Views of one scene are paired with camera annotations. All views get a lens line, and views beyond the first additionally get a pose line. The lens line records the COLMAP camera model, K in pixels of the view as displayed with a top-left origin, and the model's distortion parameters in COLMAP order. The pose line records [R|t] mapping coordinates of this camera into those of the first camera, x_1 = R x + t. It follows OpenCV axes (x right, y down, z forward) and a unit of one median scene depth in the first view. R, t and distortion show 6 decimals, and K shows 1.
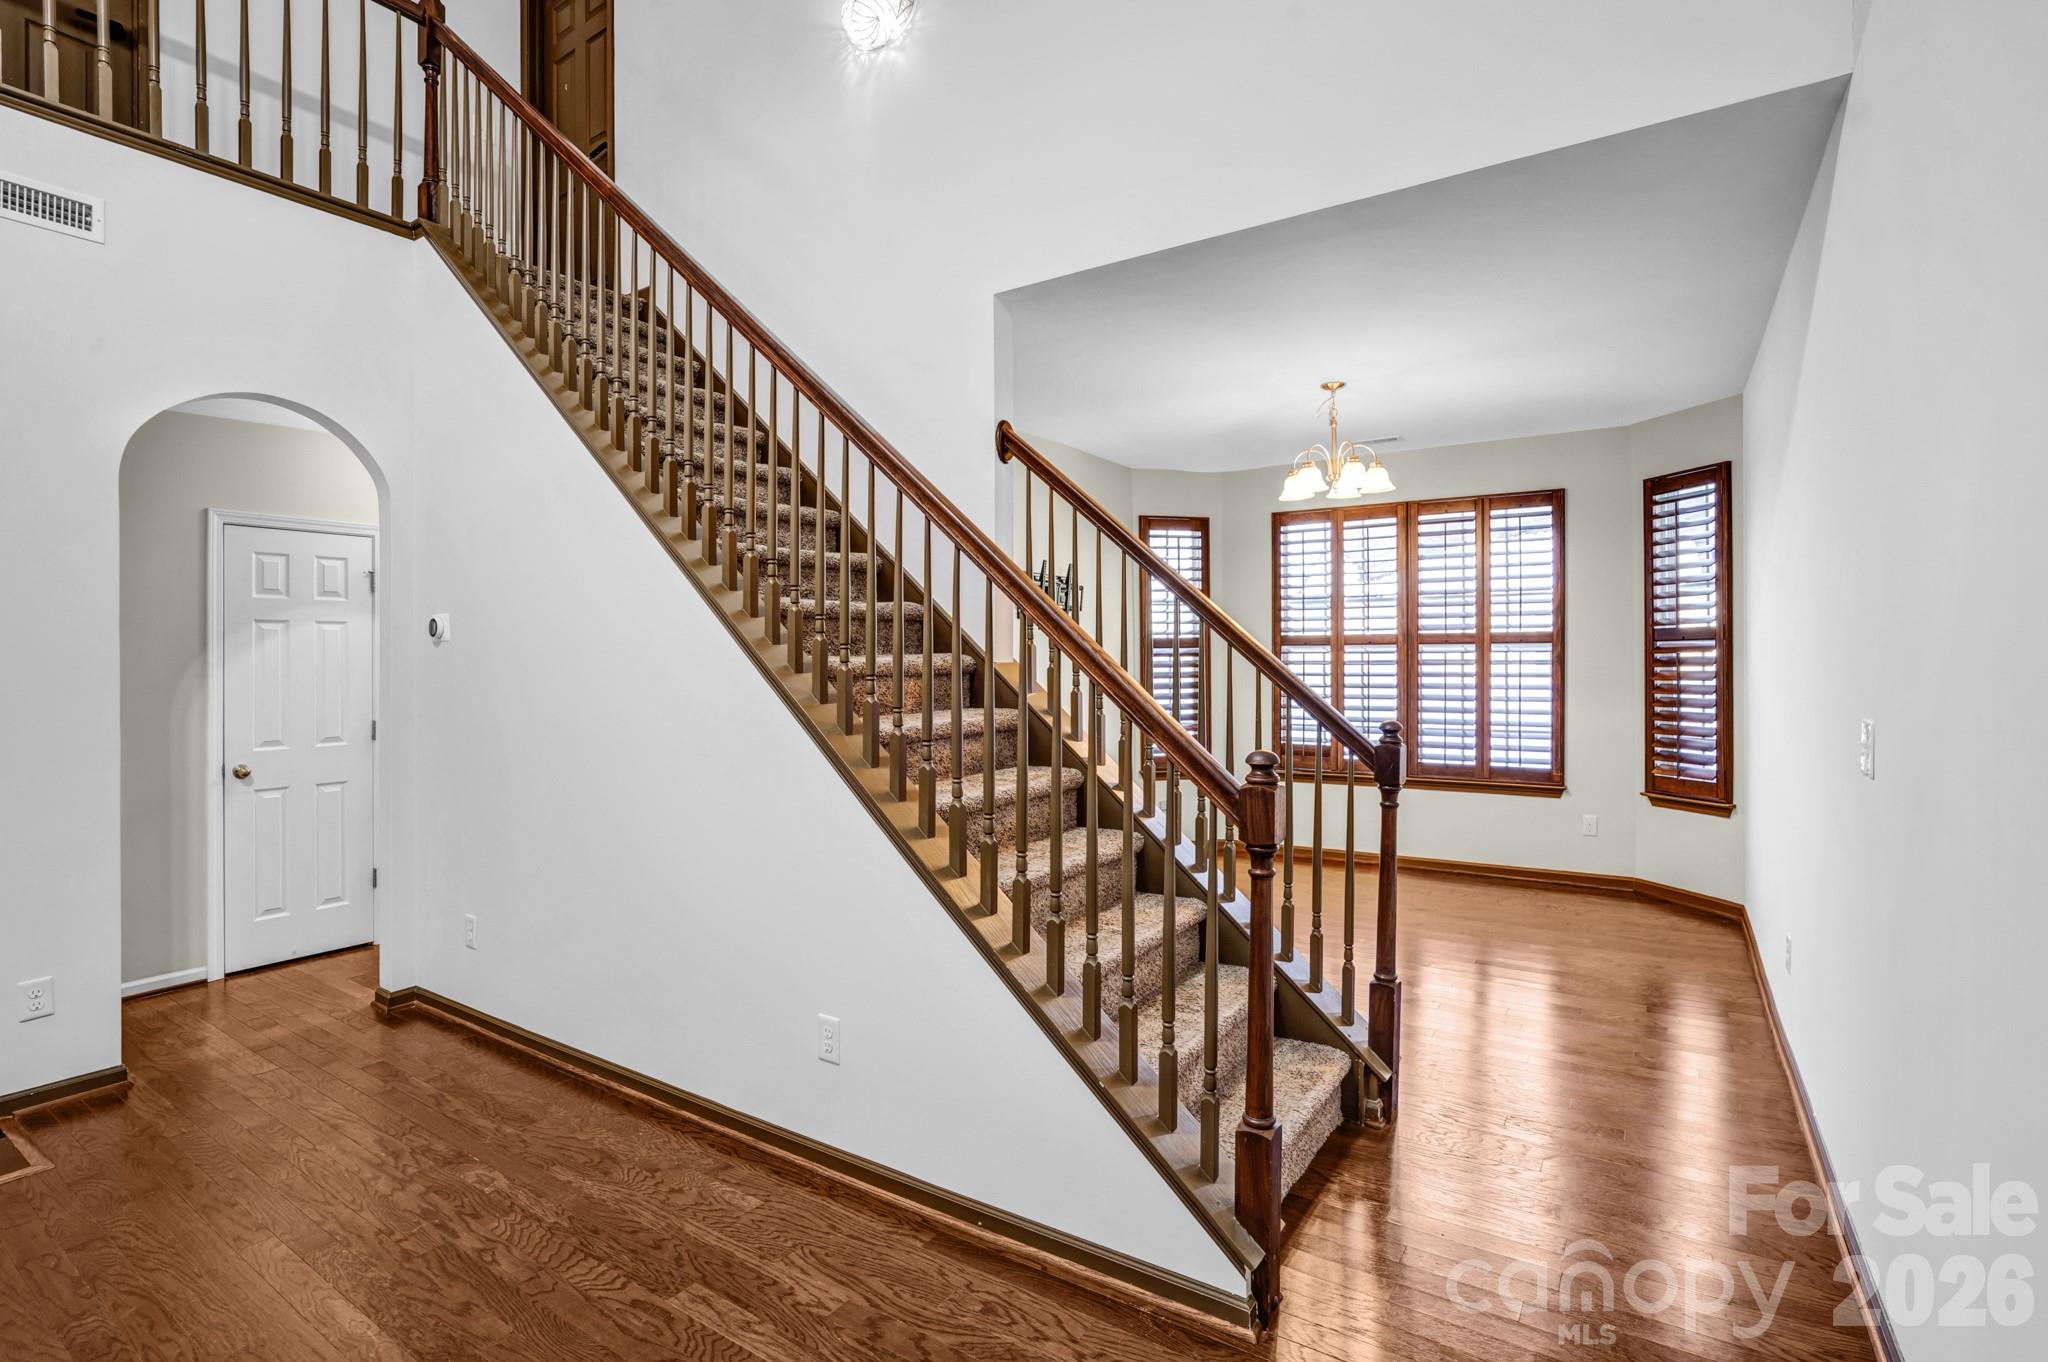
lens RADIAL K [[954.3, 0, 1019.1], [0, 954.3, 671.1], [0, 0, 1]] dist [-0.046426, 0.013889]
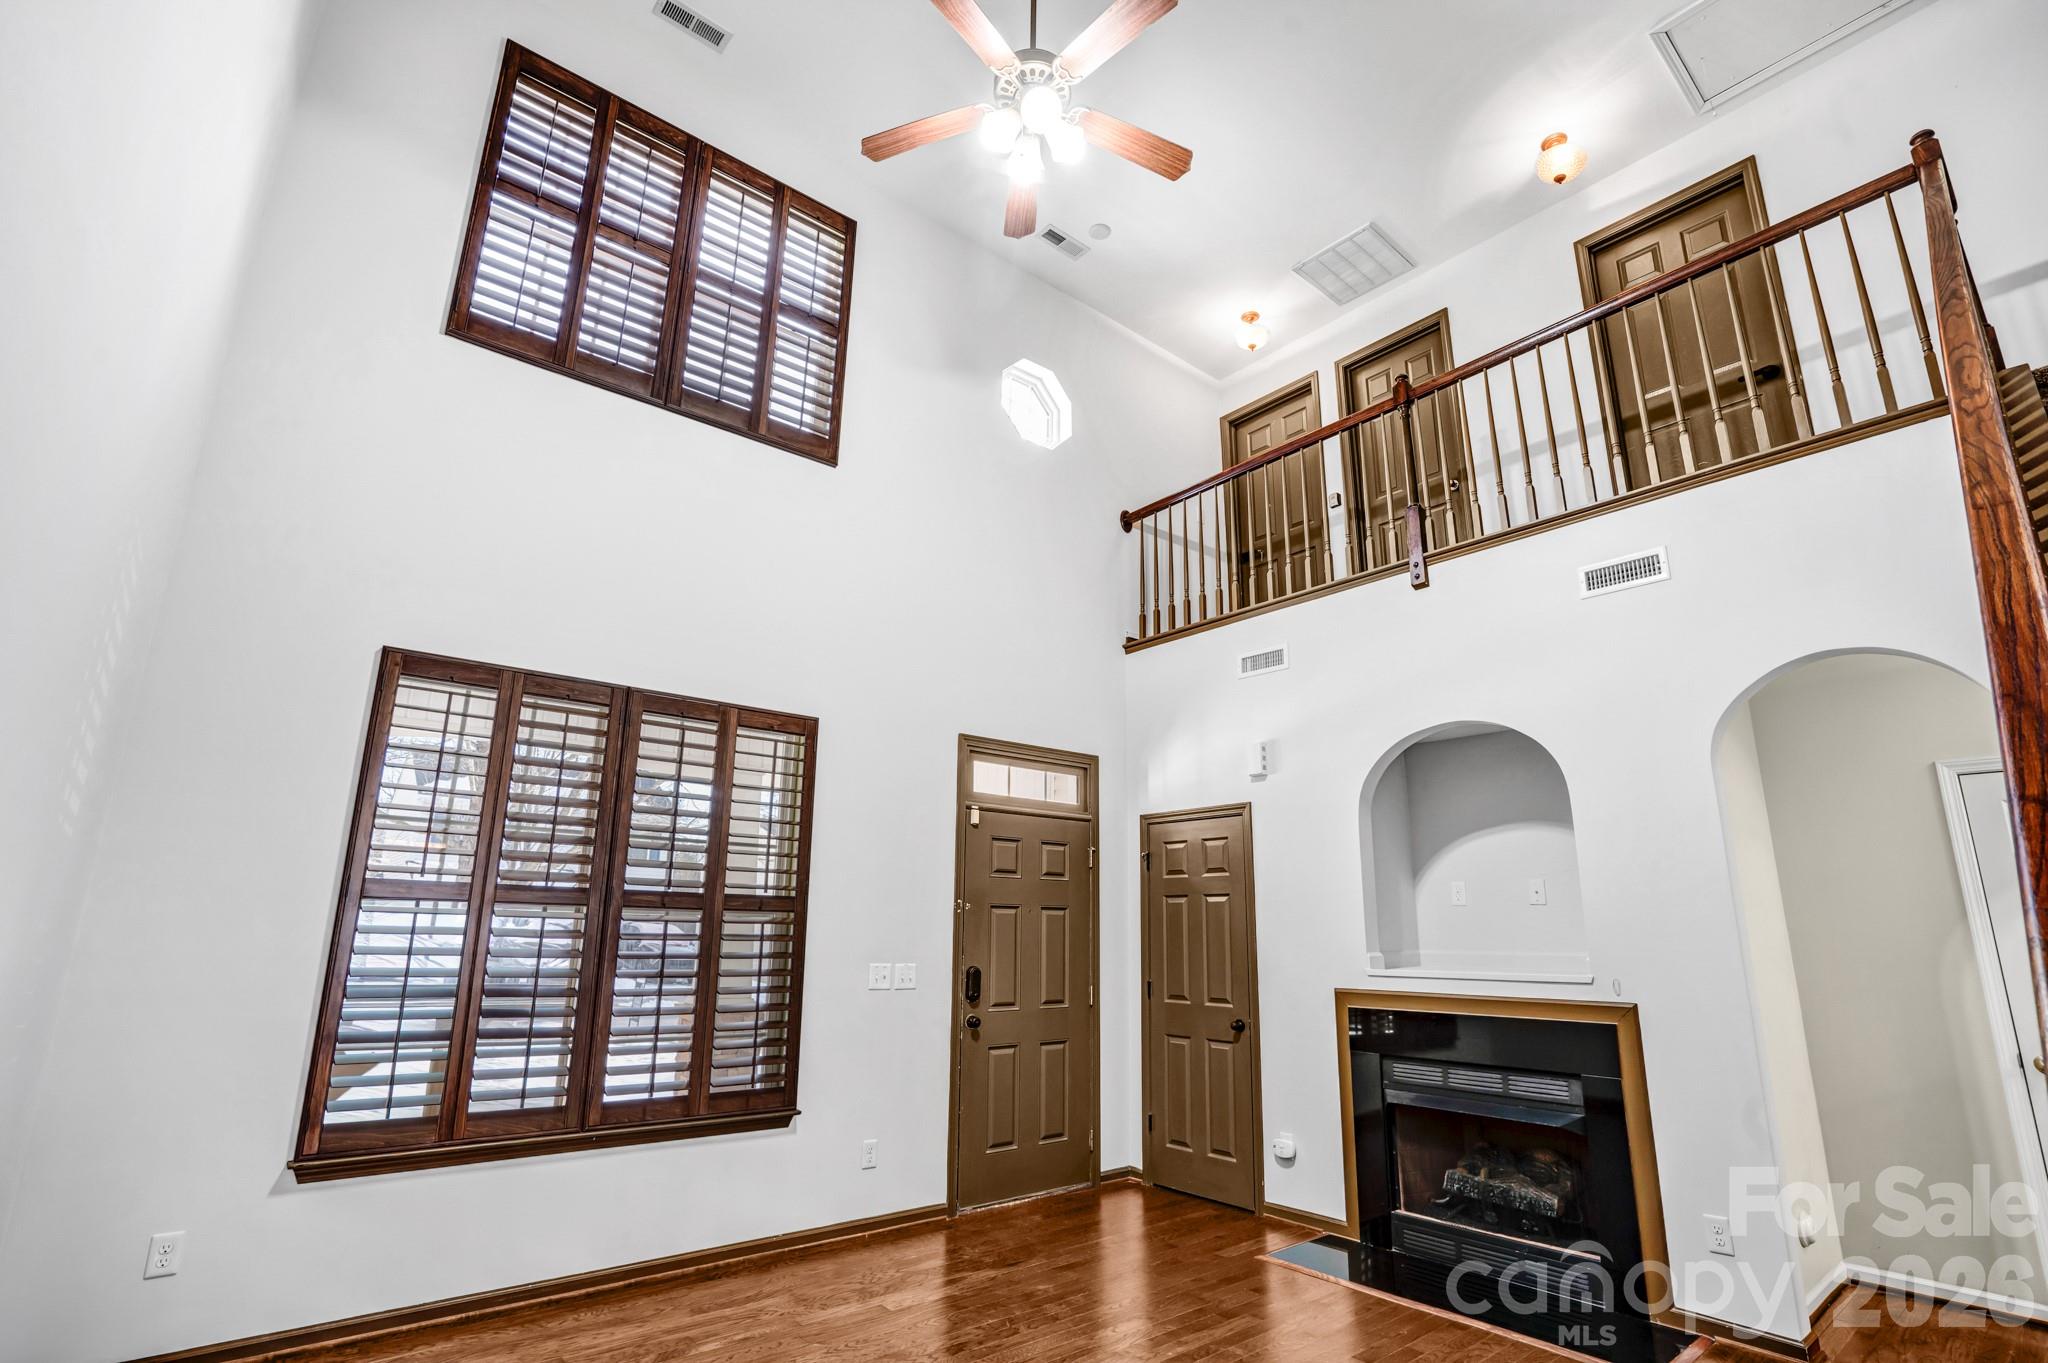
lens RADIAL K [[954.3, 0, 1028.6], [0, 954.3, 695.2], [0, 0, 1]] dist [-0.046426, 0.013889]
pose [[-0.277030, -0.222236, -0.934808, 0.297464], [-0.022571, 0.974122, -0.224893, -0.012030], [0.960596, -0.041203, -0.274877, 0.418484]]
